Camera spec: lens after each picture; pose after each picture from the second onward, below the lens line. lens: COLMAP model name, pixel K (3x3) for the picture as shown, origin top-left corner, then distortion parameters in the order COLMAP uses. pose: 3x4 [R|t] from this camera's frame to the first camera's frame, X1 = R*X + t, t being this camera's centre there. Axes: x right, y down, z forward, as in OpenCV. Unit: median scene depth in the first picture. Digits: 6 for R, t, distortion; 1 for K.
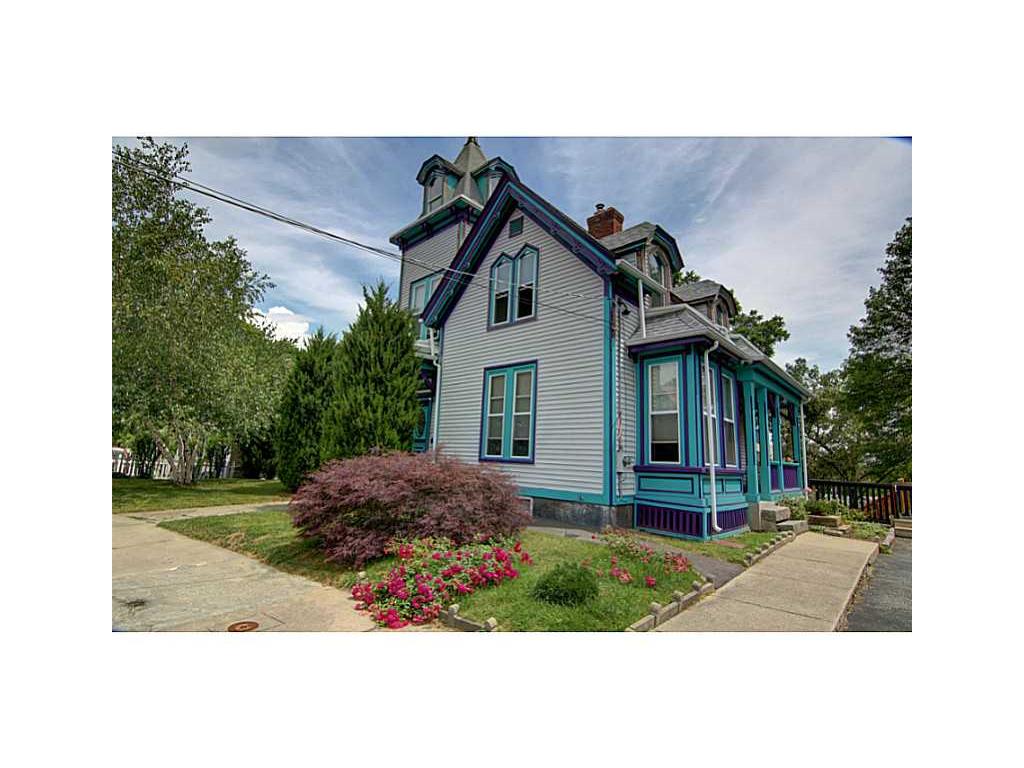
lens RADIAL K [[432.3, 0, 512.6], [0, 432.3, 378.9], [0, 0, 1]] dist [-0.001326, -0.000087]
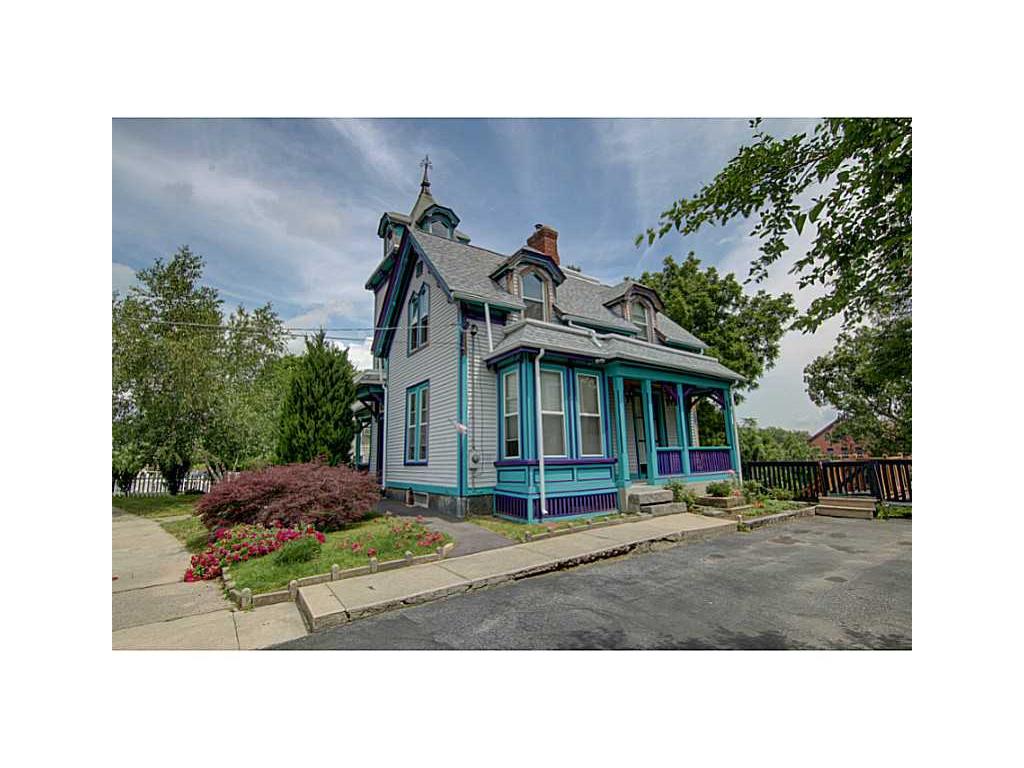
lens RADIAL K [[407.9, 0, 512.0], [0, 407.9, 384.0], [0, 0, 1]] dist [0.000975, 0.000088]
pose [[0.971583, -0.105457, -0.211907, 0.520359], [0.105440, 0.994360, -0.011415, 0.008326], [0.211916, -0.011253, 0.977223, -0.059252]]
